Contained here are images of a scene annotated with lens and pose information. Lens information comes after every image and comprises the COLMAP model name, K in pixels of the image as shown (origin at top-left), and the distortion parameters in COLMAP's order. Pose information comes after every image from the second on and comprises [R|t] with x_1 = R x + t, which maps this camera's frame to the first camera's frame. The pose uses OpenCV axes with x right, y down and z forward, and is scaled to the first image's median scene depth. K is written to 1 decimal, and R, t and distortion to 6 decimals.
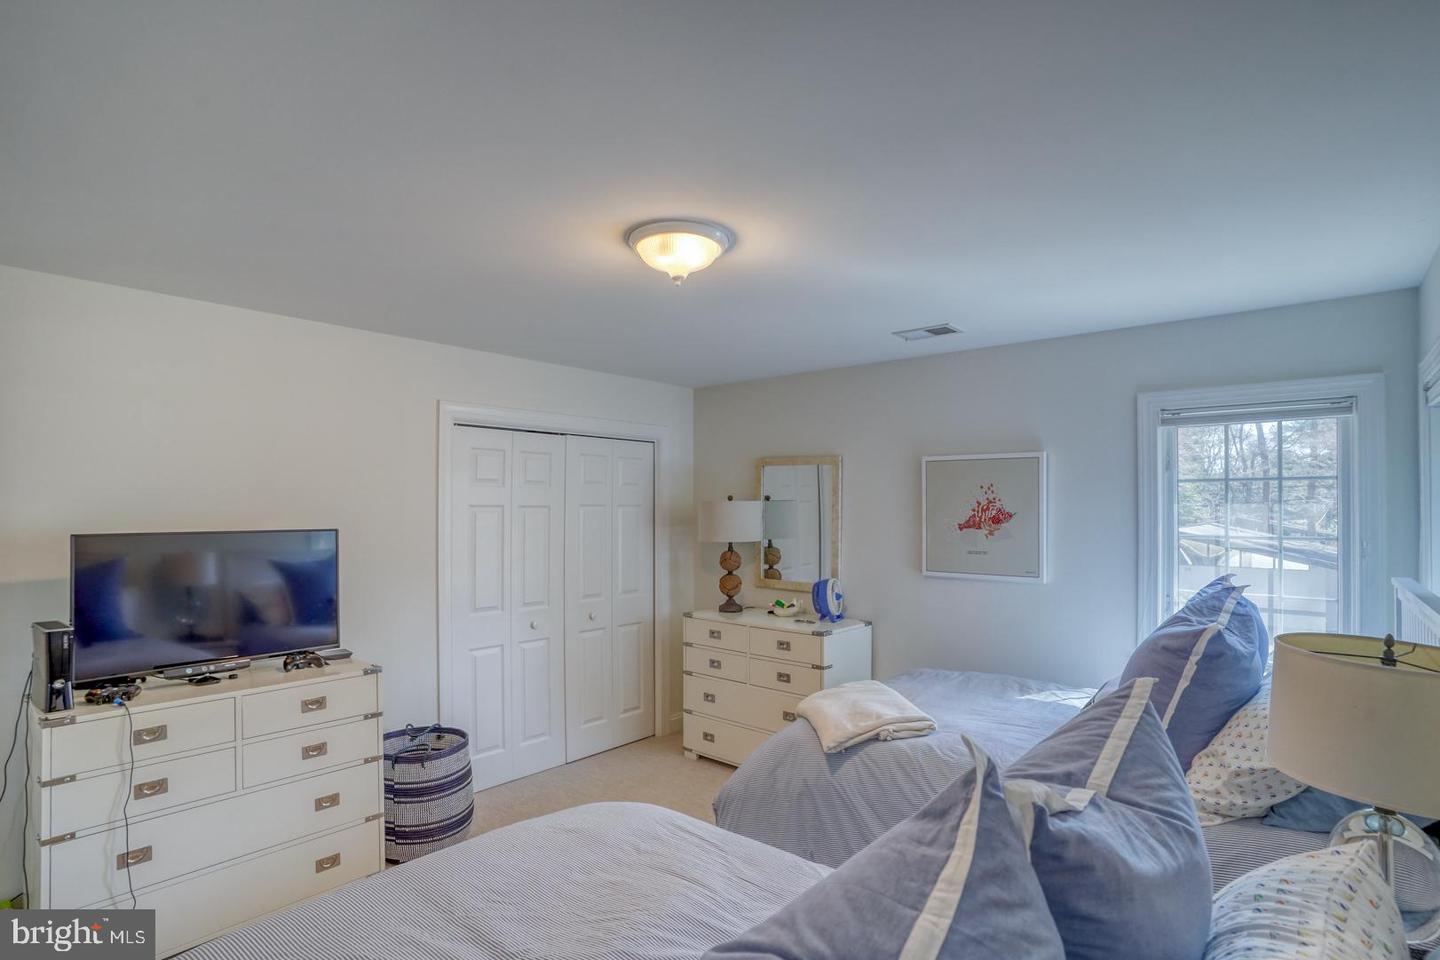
lens RADIAL K [[725.1, 0, 705.2], [0, 725.1, 475.9], [0, 0, 1]] dist [-0.107657, 0.047016]
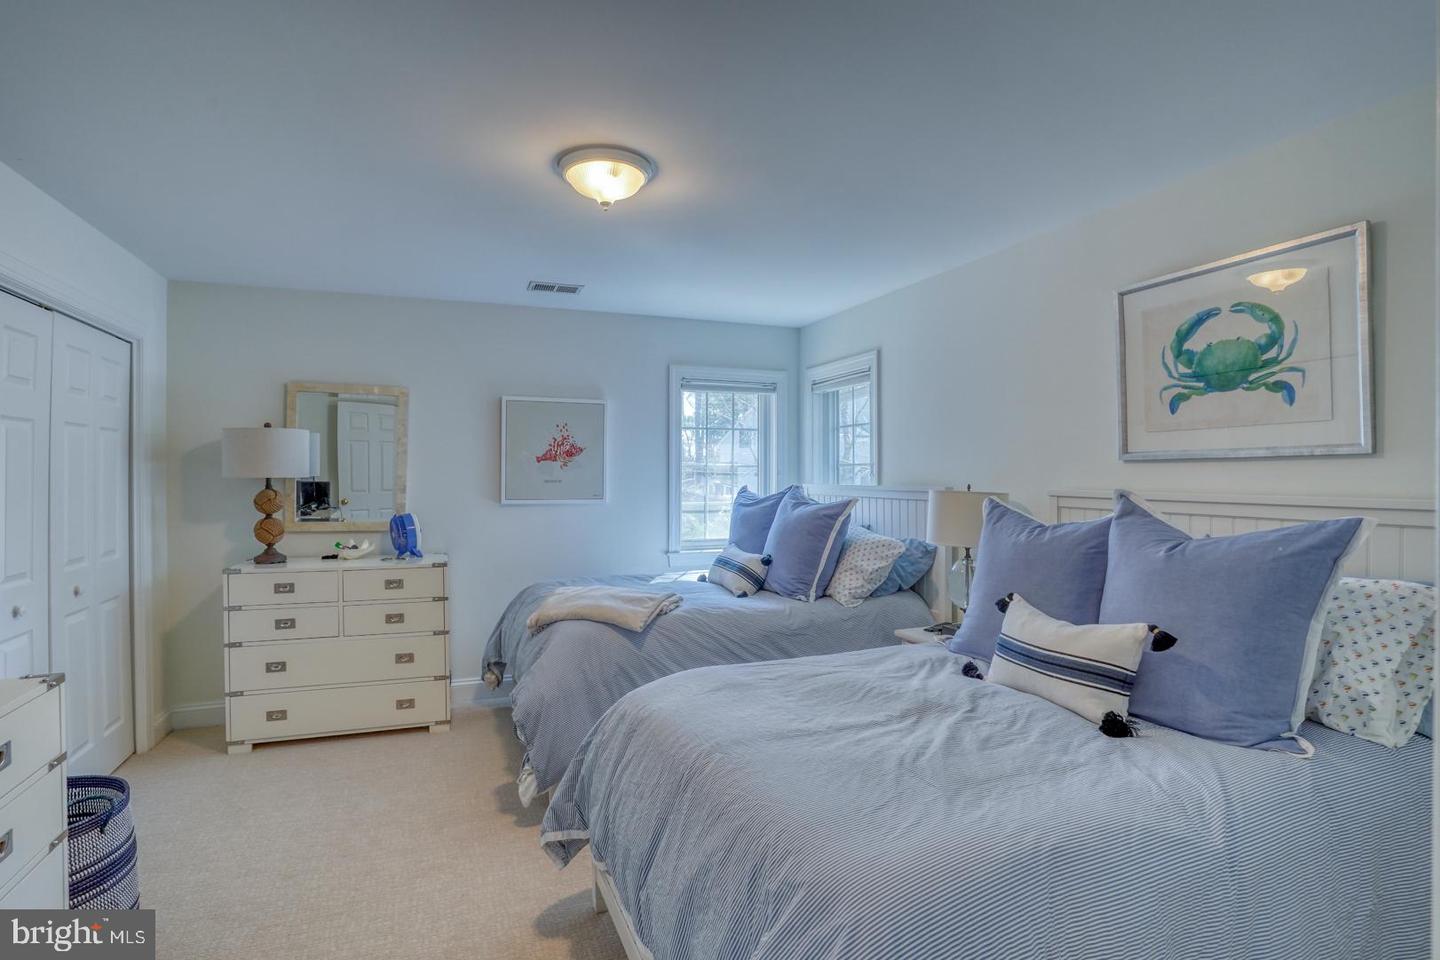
lens RADIAL K [[725.1, 0, 705.2], [0, 725.1, 475.9], [0, 0, 1]] dist [-0.107657, 0.047016]
pose [[0.438215, 0.004976, 0.898856, -0.511546], [-0.036038, 0.999278, 0.012037, 0.067535], [-0.898147, -0.037667, 0.438078, 0.232952]]
